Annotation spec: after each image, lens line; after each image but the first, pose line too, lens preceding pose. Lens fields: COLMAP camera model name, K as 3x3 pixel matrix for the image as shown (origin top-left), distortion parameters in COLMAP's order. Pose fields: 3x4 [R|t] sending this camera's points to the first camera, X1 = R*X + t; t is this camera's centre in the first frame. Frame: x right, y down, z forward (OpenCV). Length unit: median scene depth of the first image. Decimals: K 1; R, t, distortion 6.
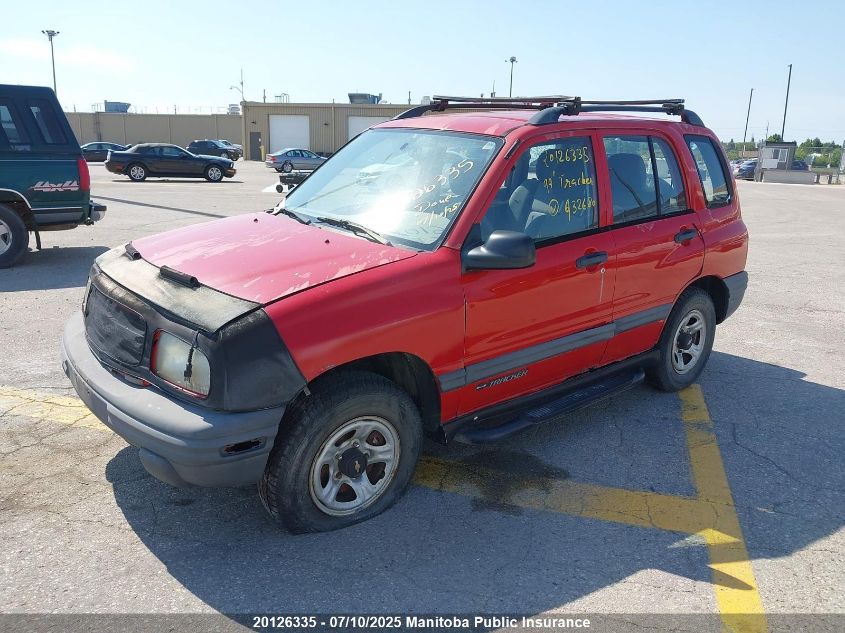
lens RADIAL K [[668.4, 0, 422.2], [0, 668.4, 312.4], [0, 0, 1]] dist [0.028262, -0.046272]
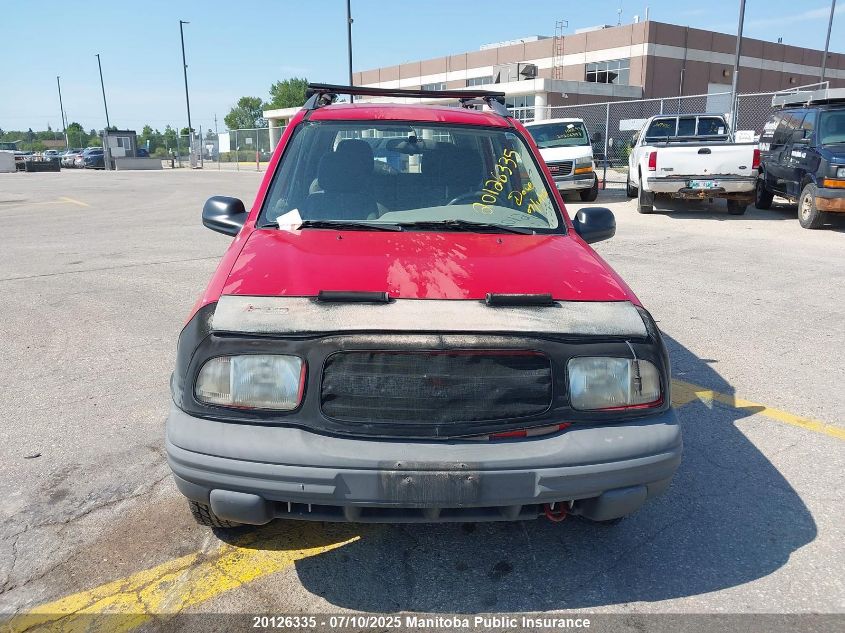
lens RADIAL K [[668.4, 0, 421.3], [0, 668.4, 315.6], [0, 0, 1]] dist [0.028262, -0.046272]
pose [[0.575723, -0.229867, 0.784668, -1.021267], [0.213868, 0.968594, 0.126830, -0.155334], [-0.789179, 0.094796, 0.606804, 0.552957]]
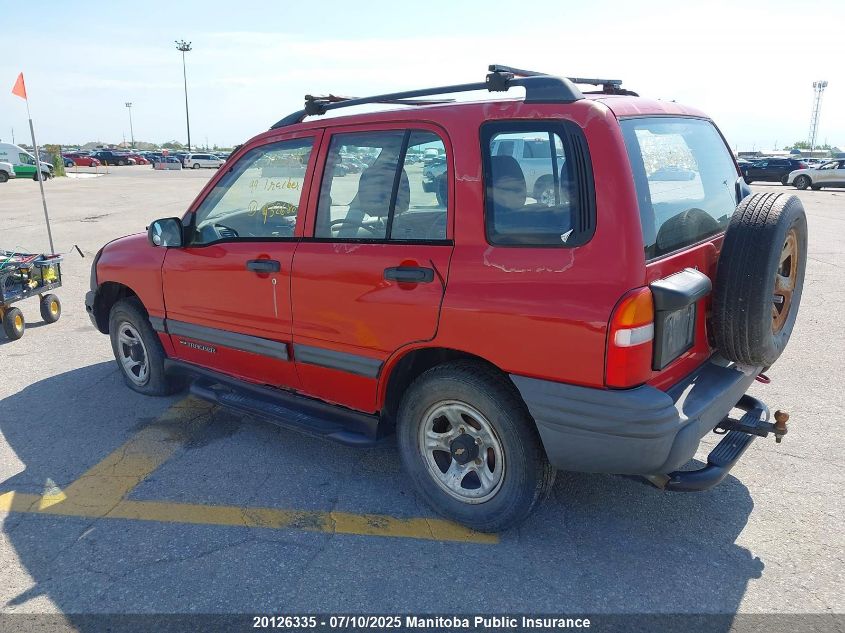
lens RADIAL K [[668.4, 0, 429.0], [0, 668.4, 320.7], [0, 0, 1]] dist [0.028262, -0.046272]
pose [[0.181935, 0.207202, -0.961232, 1.488027], [-0.232760, 0.958840, 0.162631, -0.259889], [0.955365, 0.194148, 0.222675, 1.240291]]
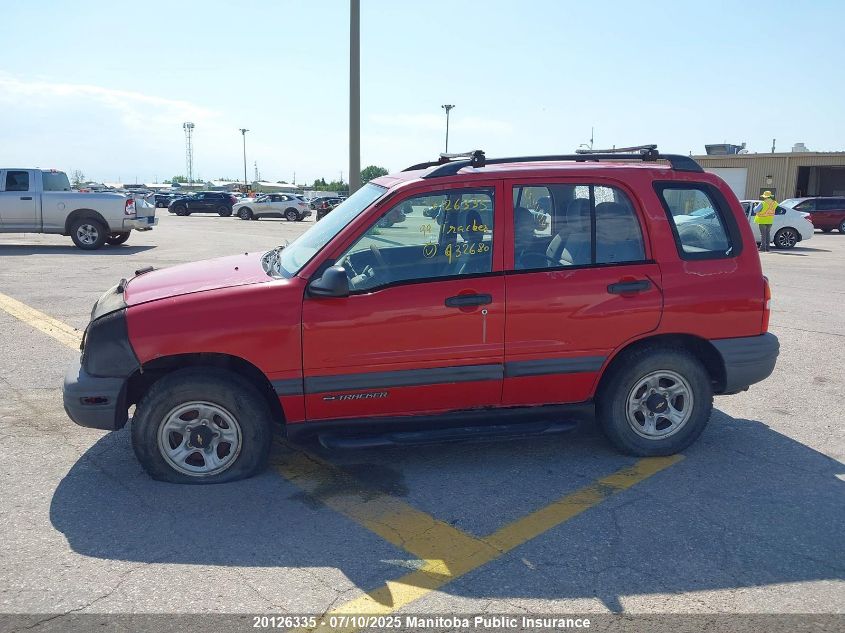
lens RADIAL K [[668.4, 0, 420.7], [0, 668.4, 316.4], [0, 0, 1]] dist [0.028262, -0.046272]
pose [[0.861180, 0.076884, -0.502452, 0.869406], [-0.113162, 0.992686, -0.042055, -0.000815], [0.495544, 0.093075, 0.863581, 0.061526]]
